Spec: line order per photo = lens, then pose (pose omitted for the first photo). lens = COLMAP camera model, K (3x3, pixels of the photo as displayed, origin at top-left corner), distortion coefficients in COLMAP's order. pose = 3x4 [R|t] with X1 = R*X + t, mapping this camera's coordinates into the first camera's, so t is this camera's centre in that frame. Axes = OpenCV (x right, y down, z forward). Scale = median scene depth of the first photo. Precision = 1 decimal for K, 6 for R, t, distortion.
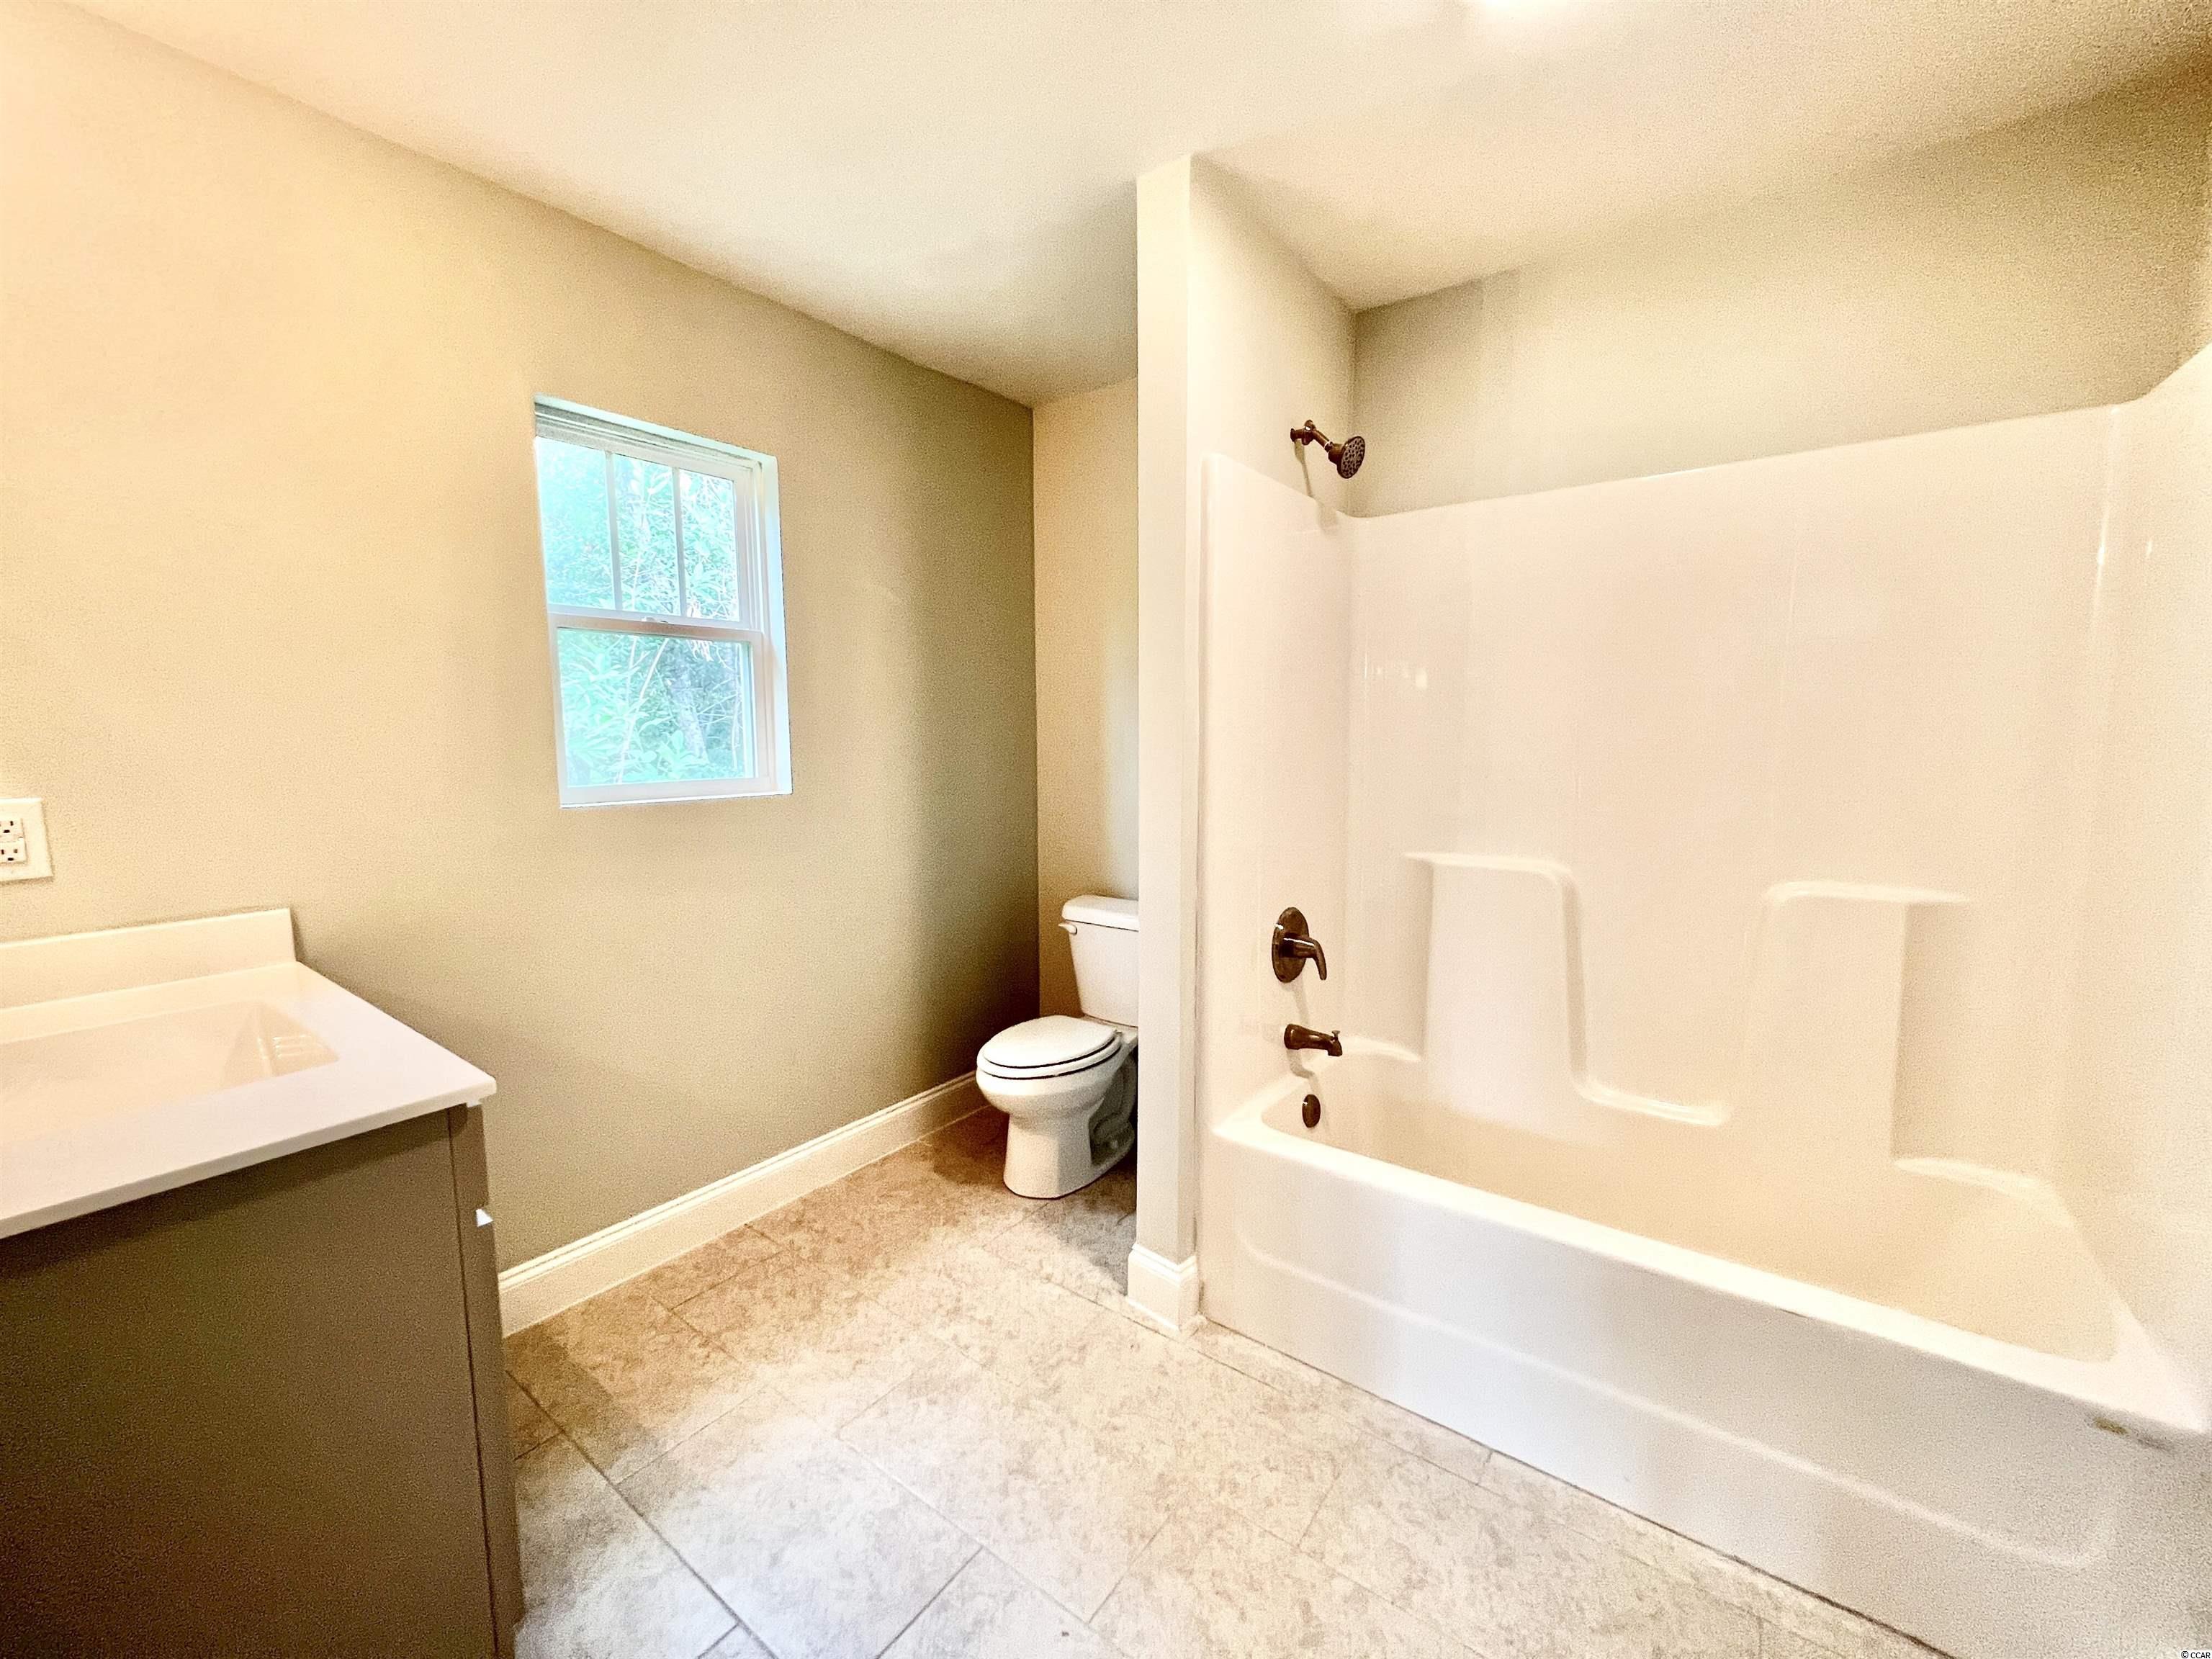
lens RADIAL K [[886.9, 0, 1098.2], [0, 886.9, 827.1], [0, 0, 1]] dist [0.003433, -0.000004]
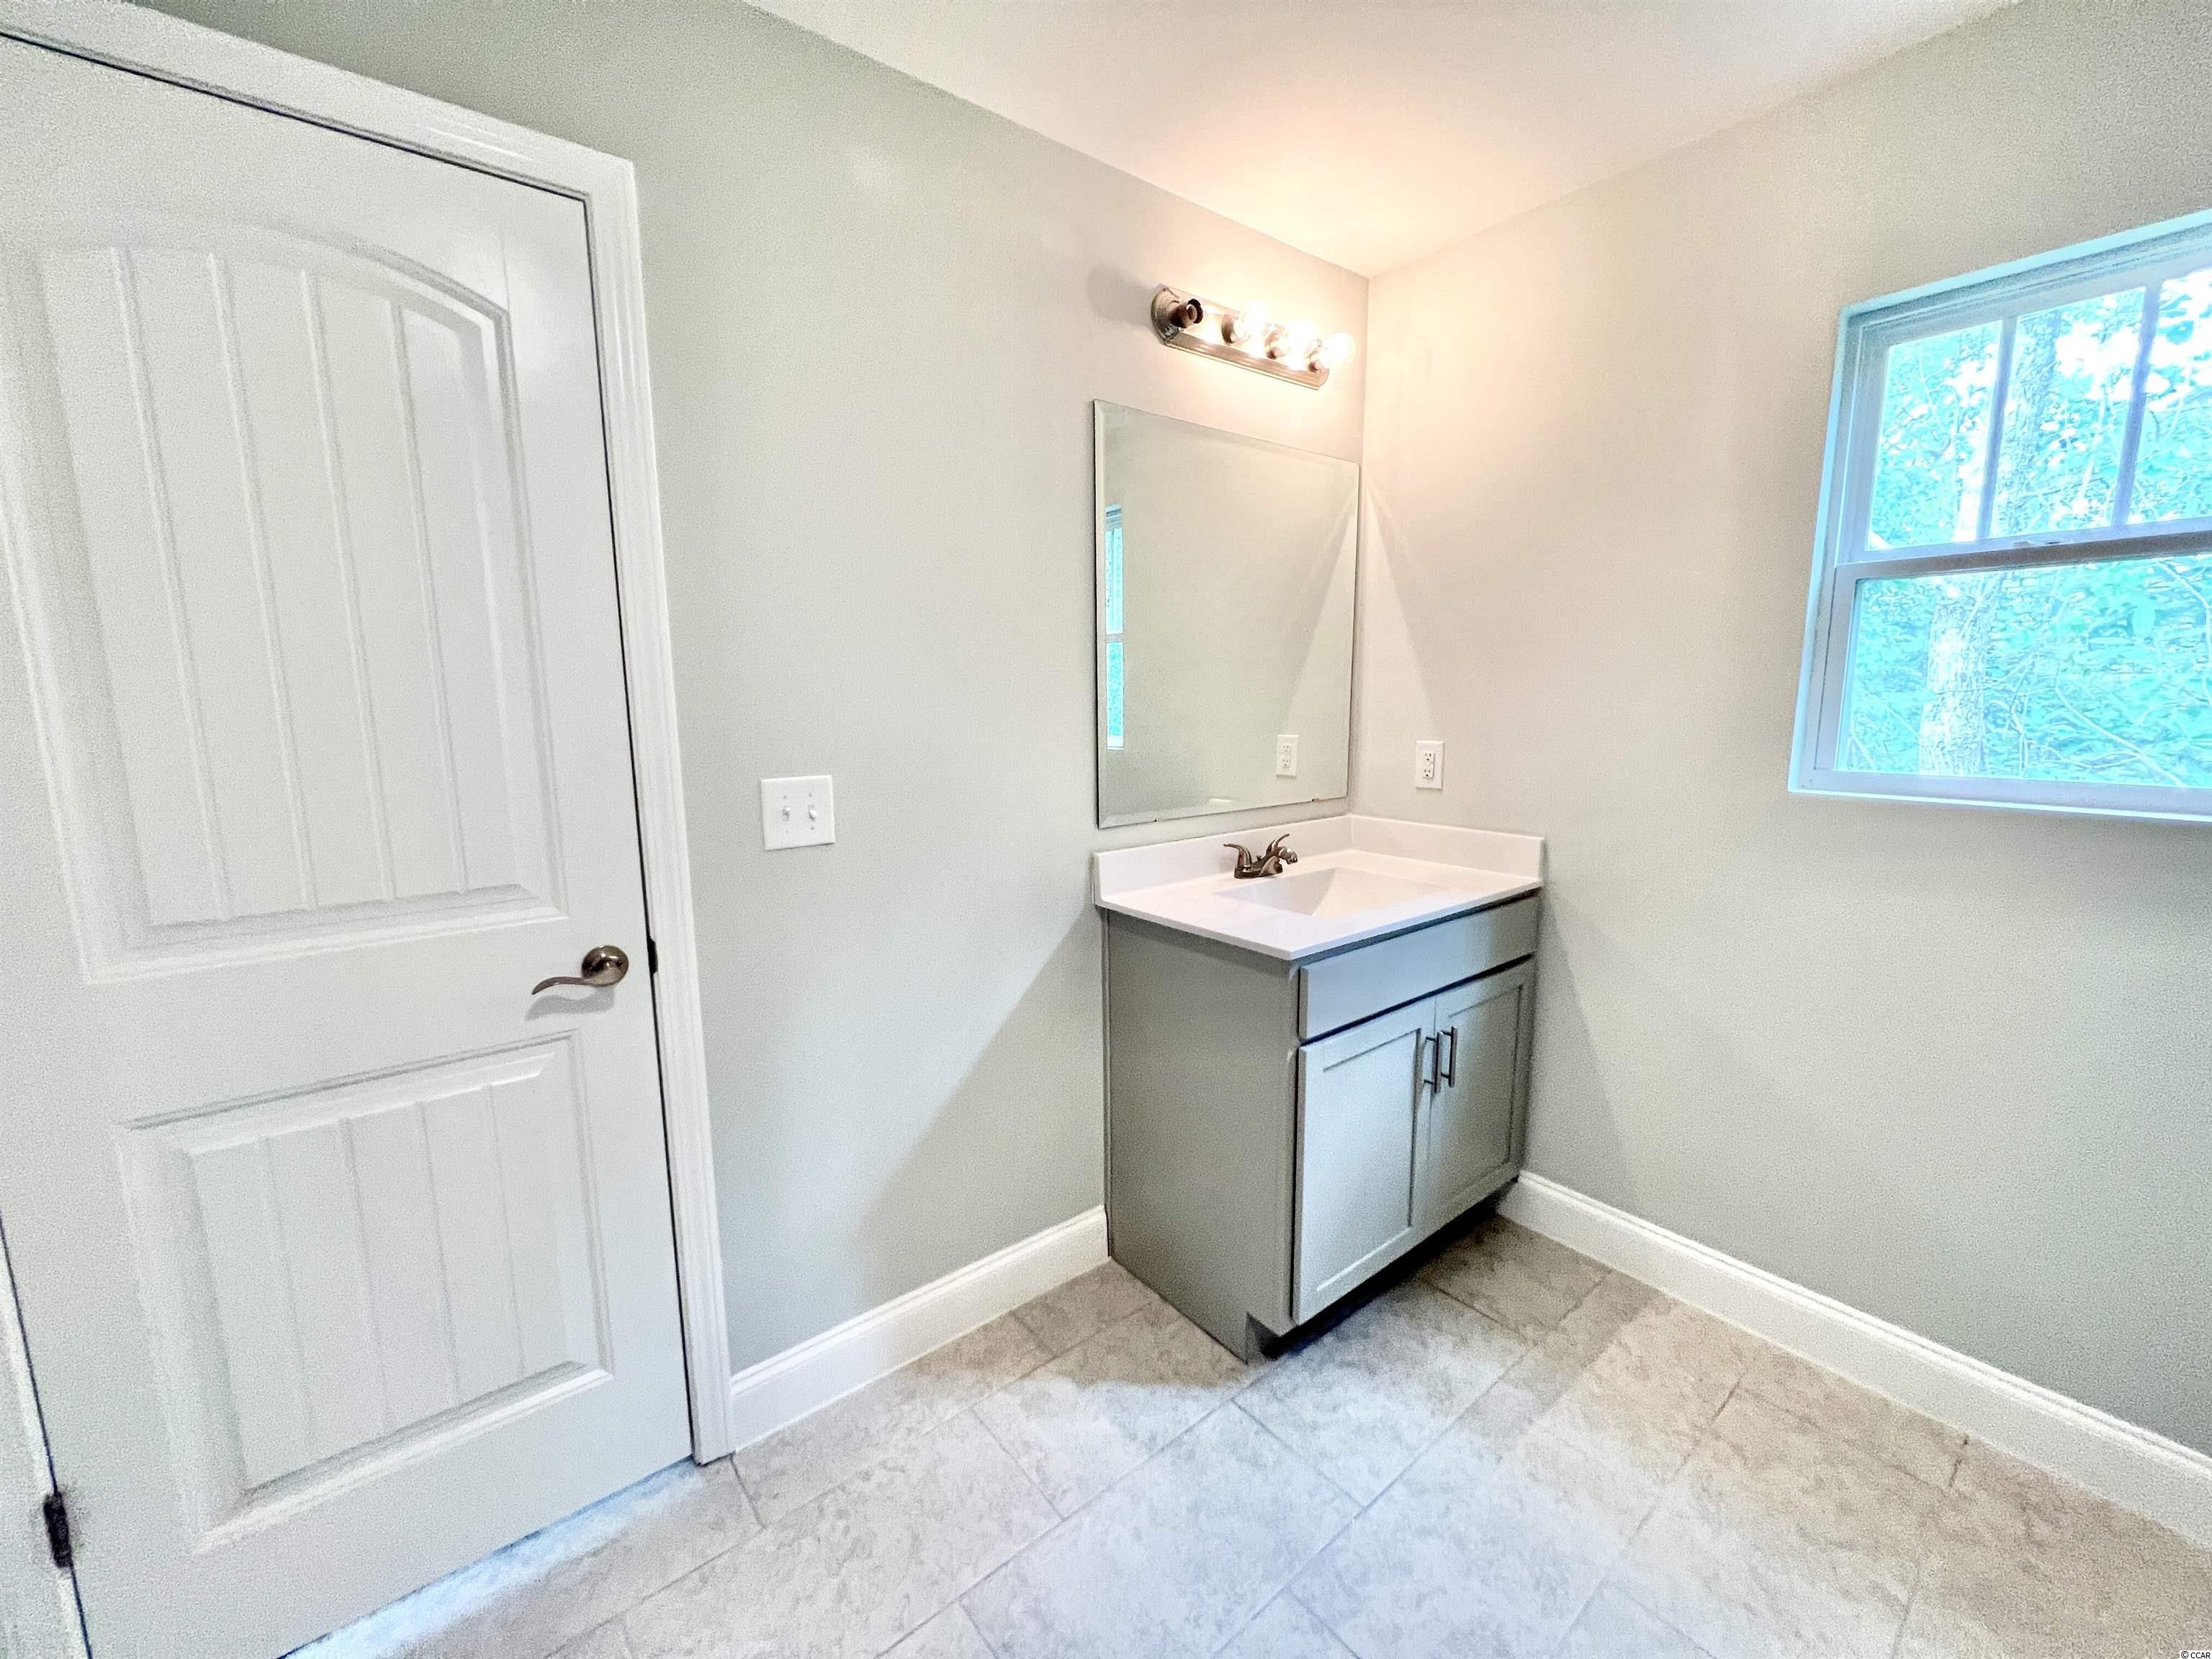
lens RADIAL K [[886.9, 0, 1098.2], [0, 886.9, 827.1], [0, 0, 1]] dist [0.003433, -0.000004]
pose [[-0.237176, 0.155271, -0.958978, 0.437839], [-0.099731, 0.978037, 0.183023, -0.085858], [0.966334, 0.139048, -0.216482, 0.562501]]
